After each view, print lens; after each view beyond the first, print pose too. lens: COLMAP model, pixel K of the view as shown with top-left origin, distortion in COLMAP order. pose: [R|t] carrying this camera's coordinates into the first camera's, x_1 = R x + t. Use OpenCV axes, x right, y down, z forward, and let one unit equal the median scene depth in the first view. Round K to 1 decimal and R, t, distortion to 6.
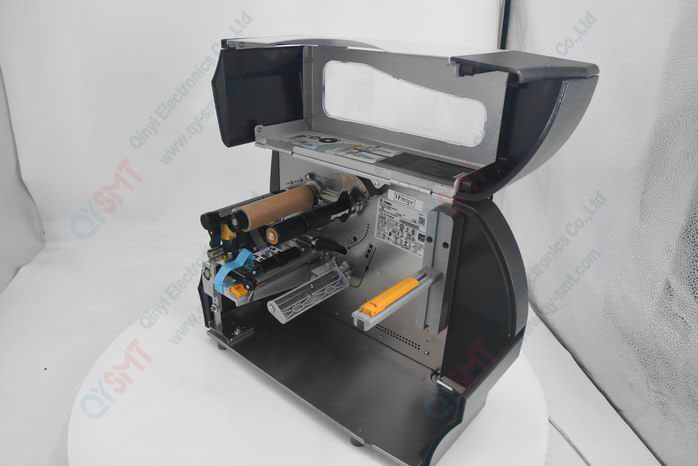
lens RADIAL K [[486.8, 0, 349.0], [0, 486.8, 233.0], [0, 0, 1]] dist [-0.072716, 0.000837]
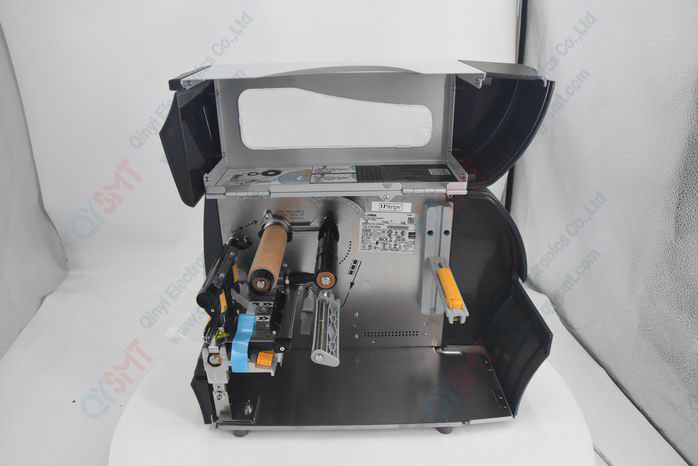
lens RADIAL K [[486.8, 0, 349.0], [0, 486.8, 233.0], [0, 0, 1]] dist [-0.072716, 0.000837]
pose [[0.746480, -0.302235, 0.592808, -0.588010], [0.308248, 0.946605, 0.094460, -0.138600], [-0.589704, 0.112220, 0.799785, 0.194145]]
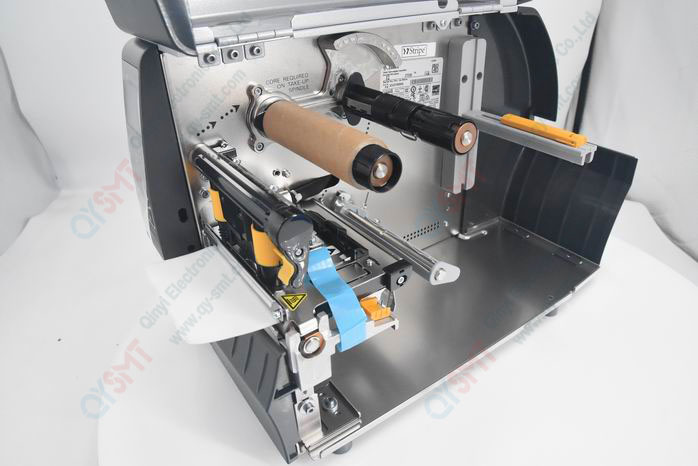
lens RADIAL K [[486.8, 0, 349.0], [0, 486.8, 233.0], [0, 0, 1]] dist [-0.072716, 0.000837]
pose [[0.231882, -0.523977, 0.819560, -0.642938], [0.438788, 0.808280, 0.392617, -0.170338], [-0.868157, 0.268572, 0.417341, 0.823814]]
